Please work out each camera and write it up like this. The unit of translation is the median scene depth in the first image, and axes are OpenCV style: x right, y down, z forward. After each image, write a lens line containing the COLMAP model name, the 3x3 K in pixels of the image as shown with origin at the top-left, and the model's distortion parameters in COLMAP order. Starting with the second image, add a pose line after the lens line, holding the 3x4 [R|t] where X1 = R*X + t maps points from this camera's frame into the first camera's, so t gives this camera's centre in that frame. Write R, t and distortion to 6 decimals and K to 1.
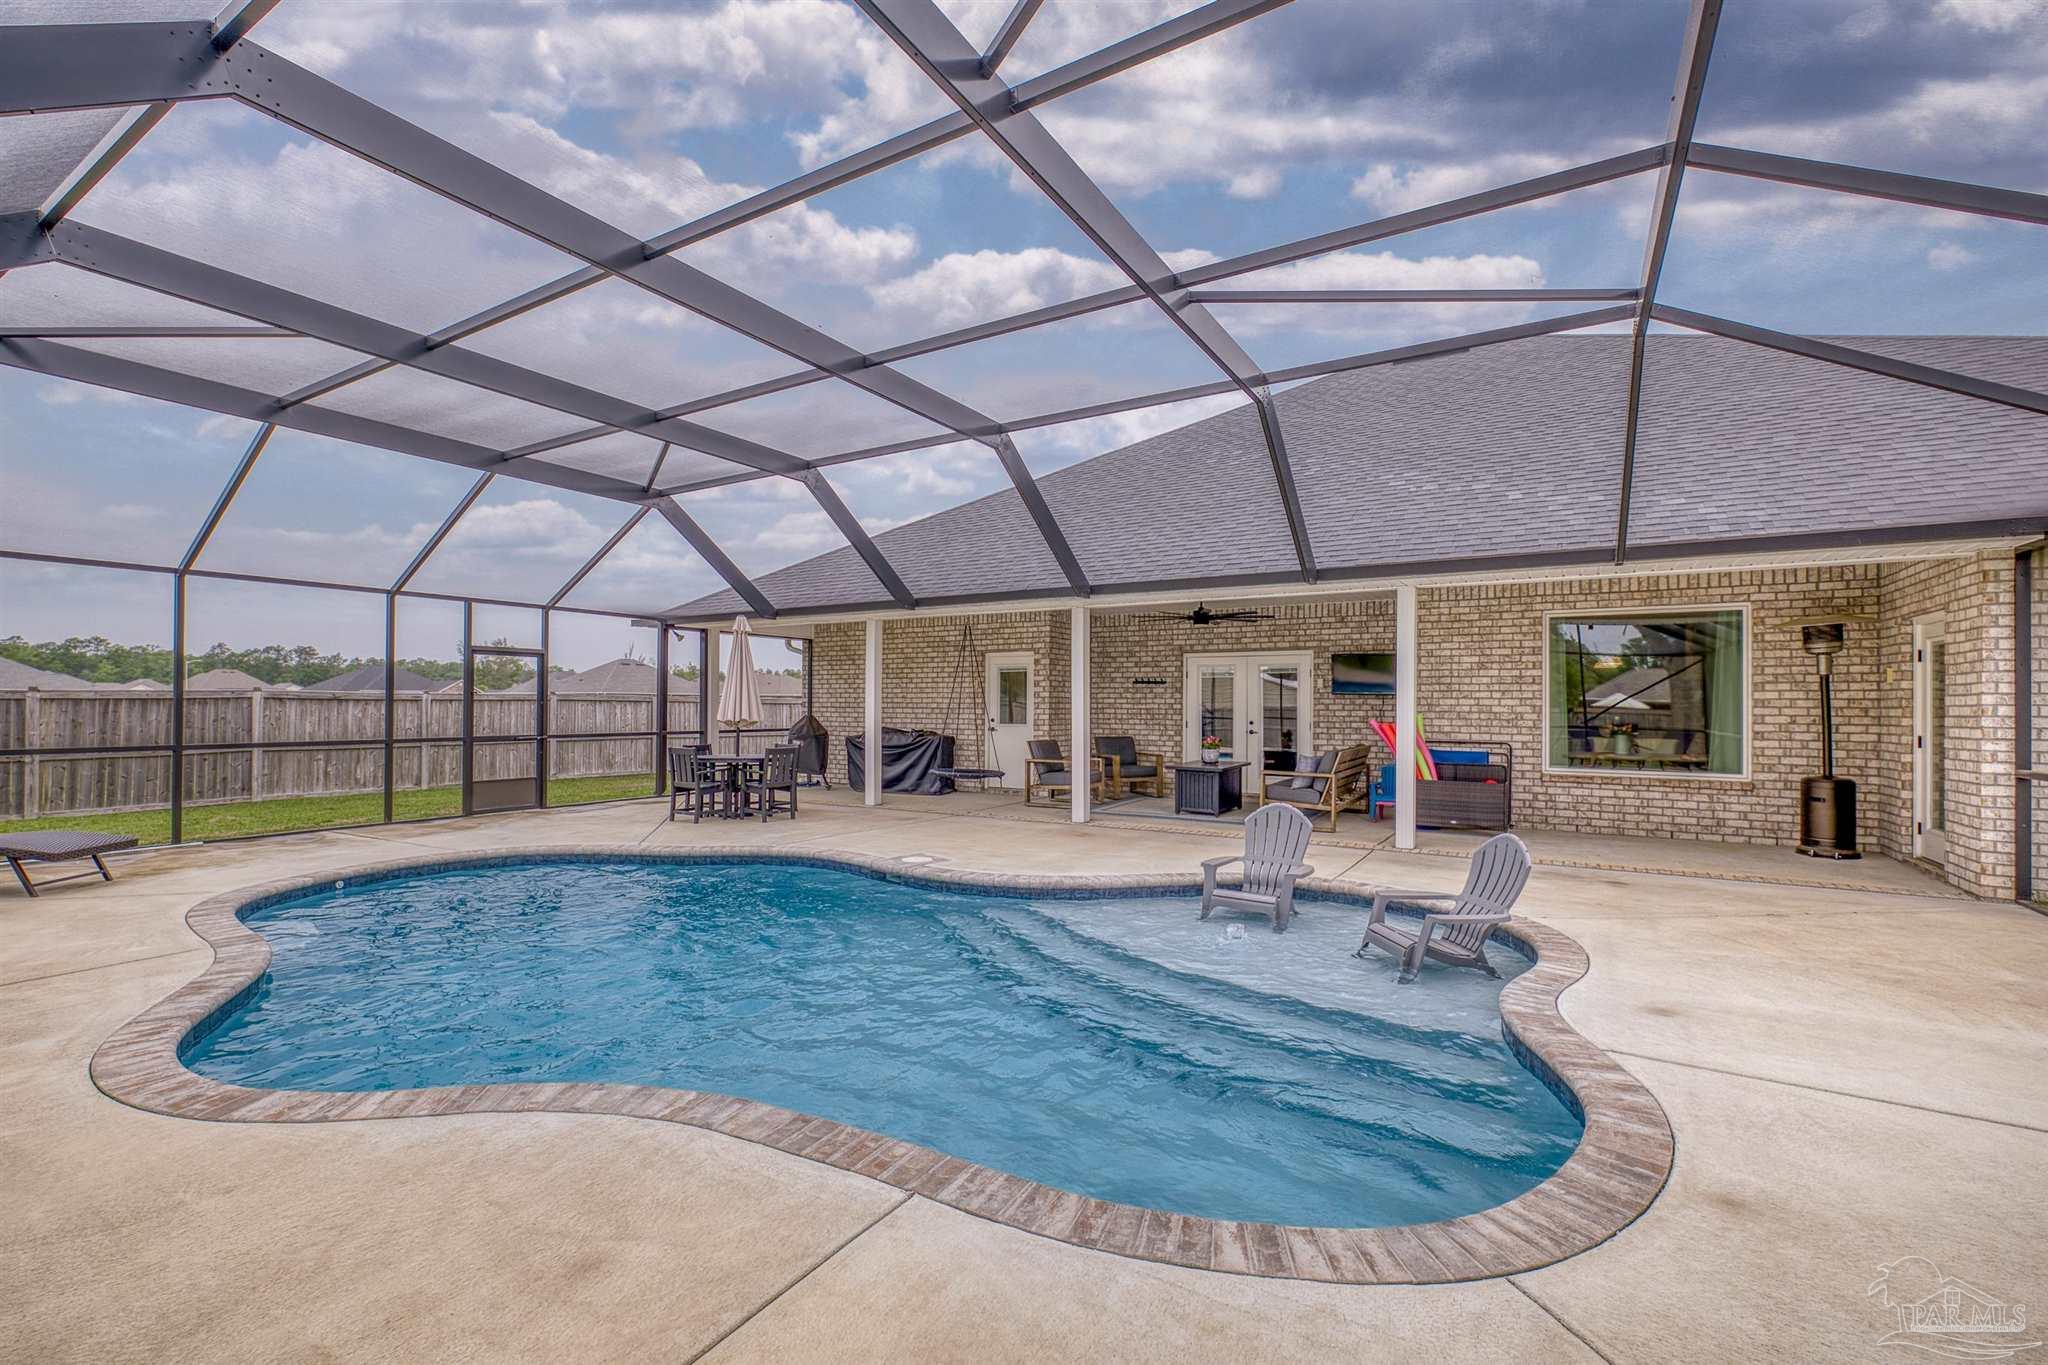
lens RADIAL K [[885.3, 0, 1017.7], [0, 885.3, 703.8], [0, 0, 1]] dist [0.005706, -0.000354]
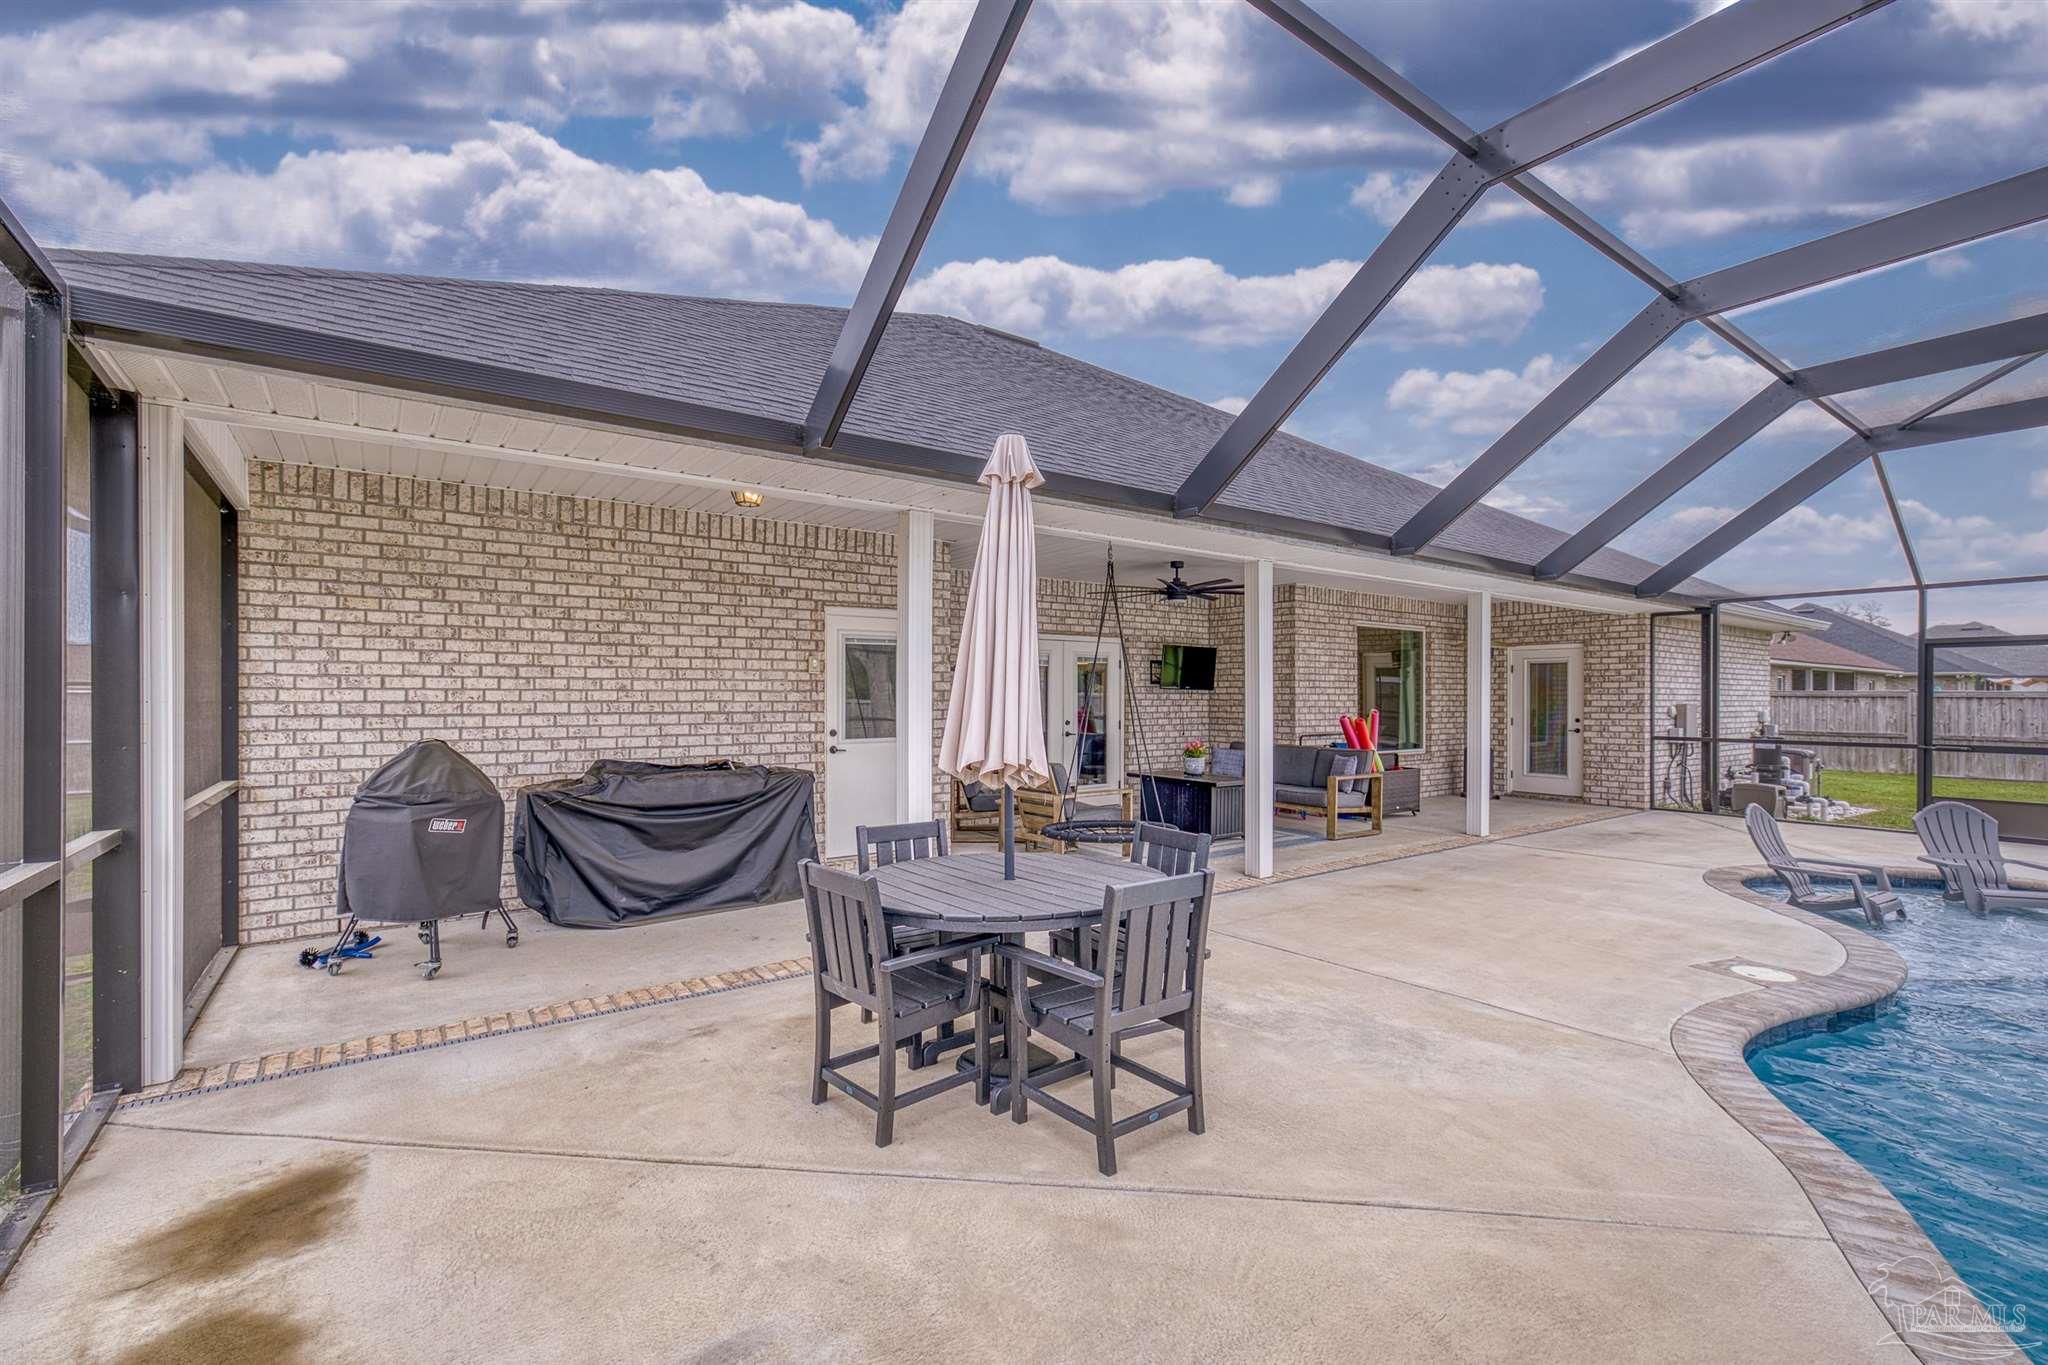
lens RADIAL K [[885.3, 0, 1015.2], [0, 885.3, 706.3], [0, 0, 1]] dist [0.002075, 0.000573]
pose [[0.384576, -0.014021, 0.922987, -0.730720], [-0.001198, 0.999876, 0.015688, -0.008803], [-0.923093, -0.007139, 0.384511, 1.054784]]
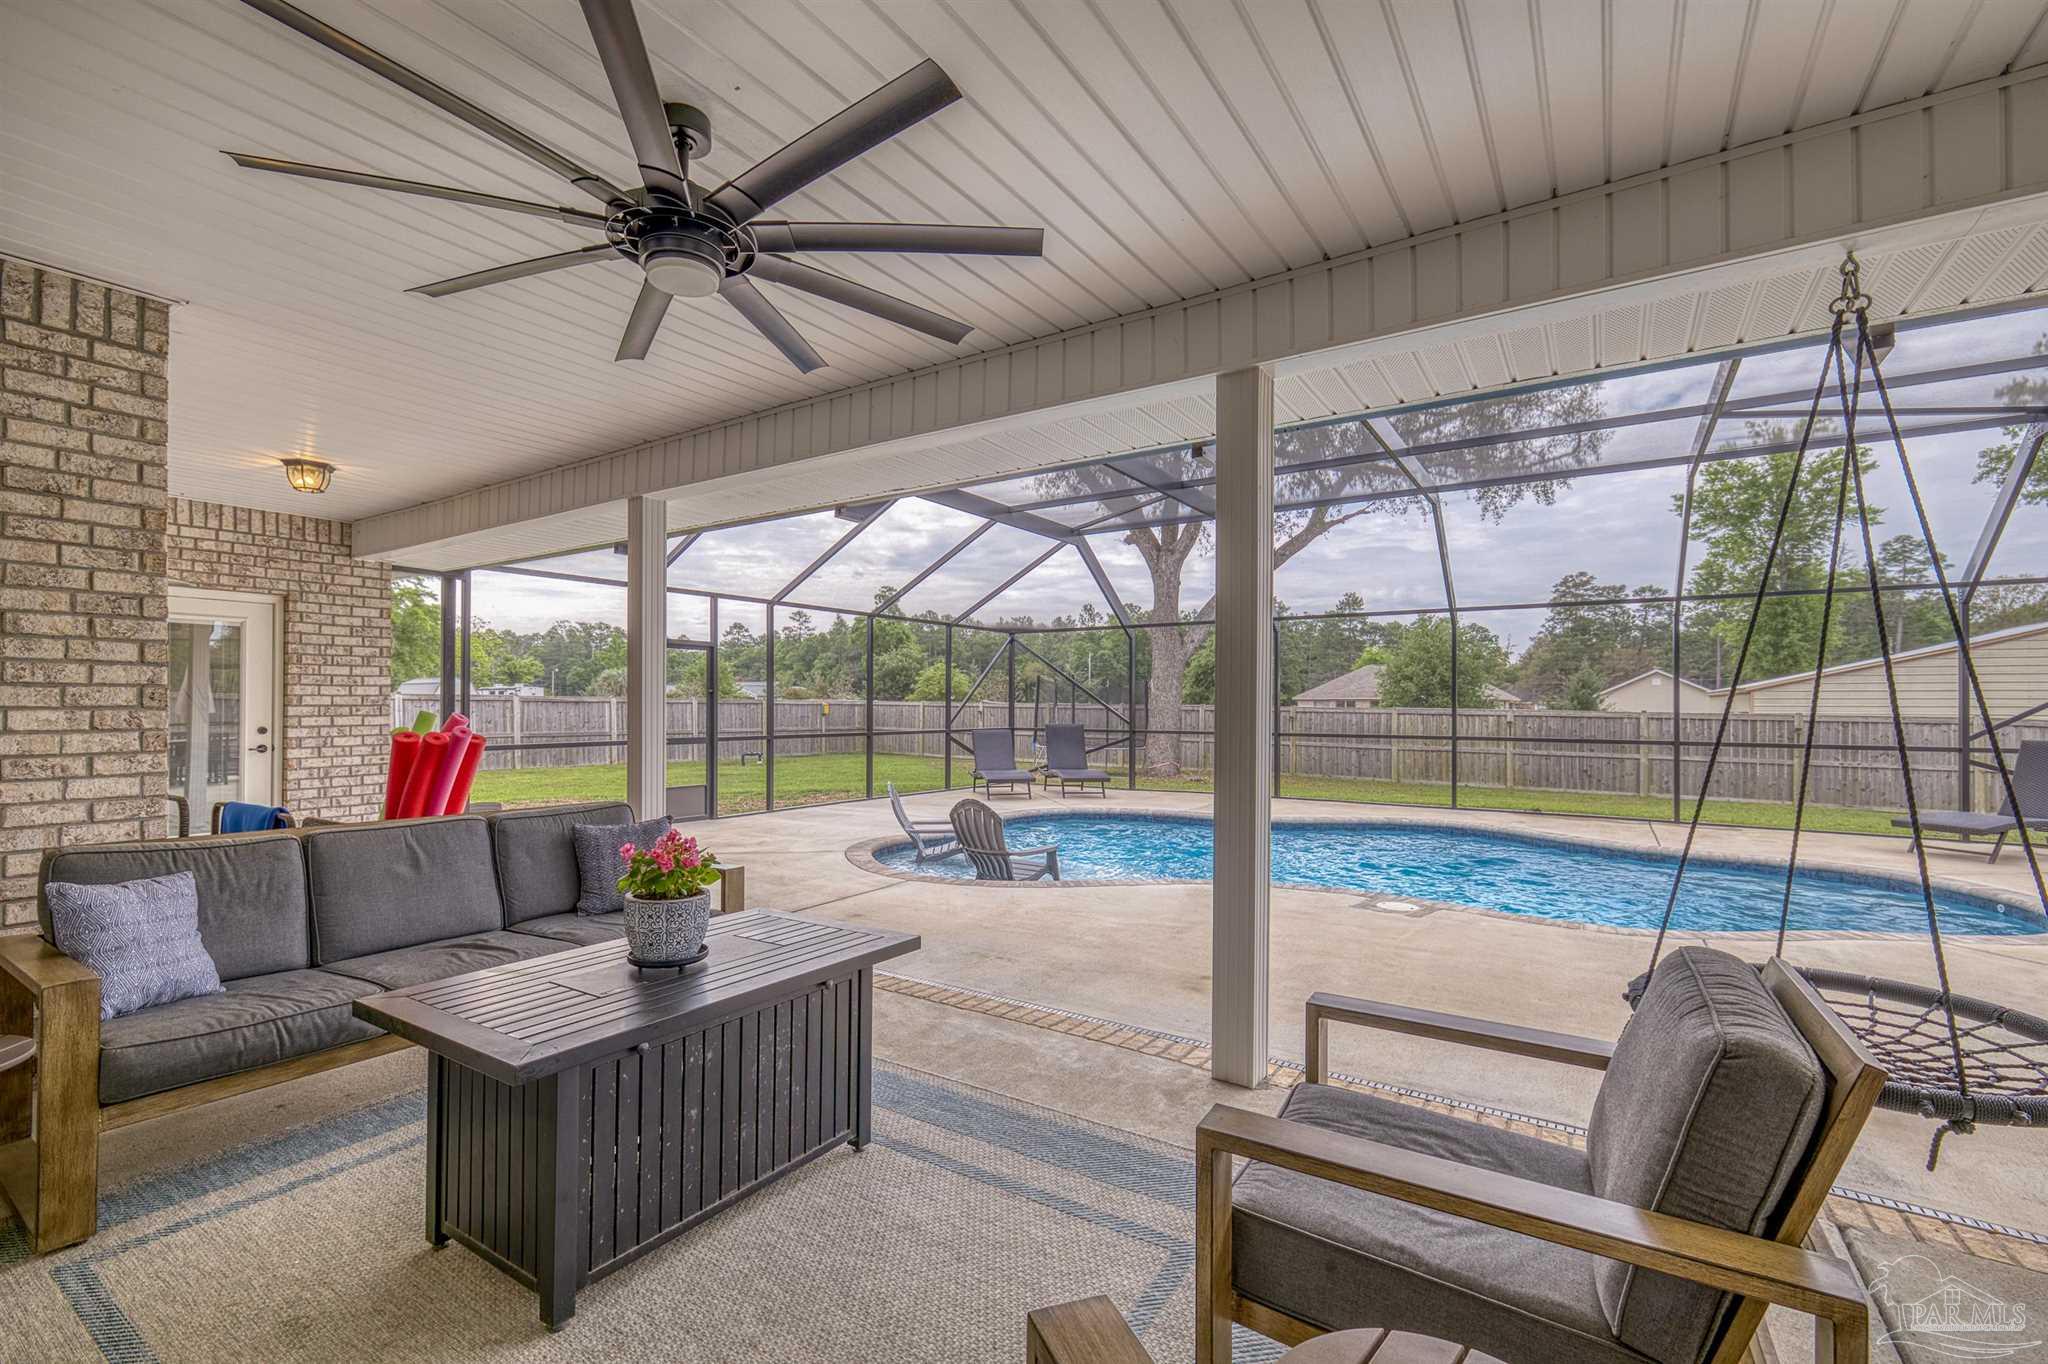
lens RADIAL K [[880.5, 0, 1011.5], [0, 880.5, 698.2], [0, 0, 1]] dist [0.000409, 0.000692]
pose [[-0.999232, -0.007505, 0.038460, 0.161005], [-0.007871, 0.999925, -0.009373, 0.006816], [-0.038387, -0.009669, -0.999216, 1.514037]]
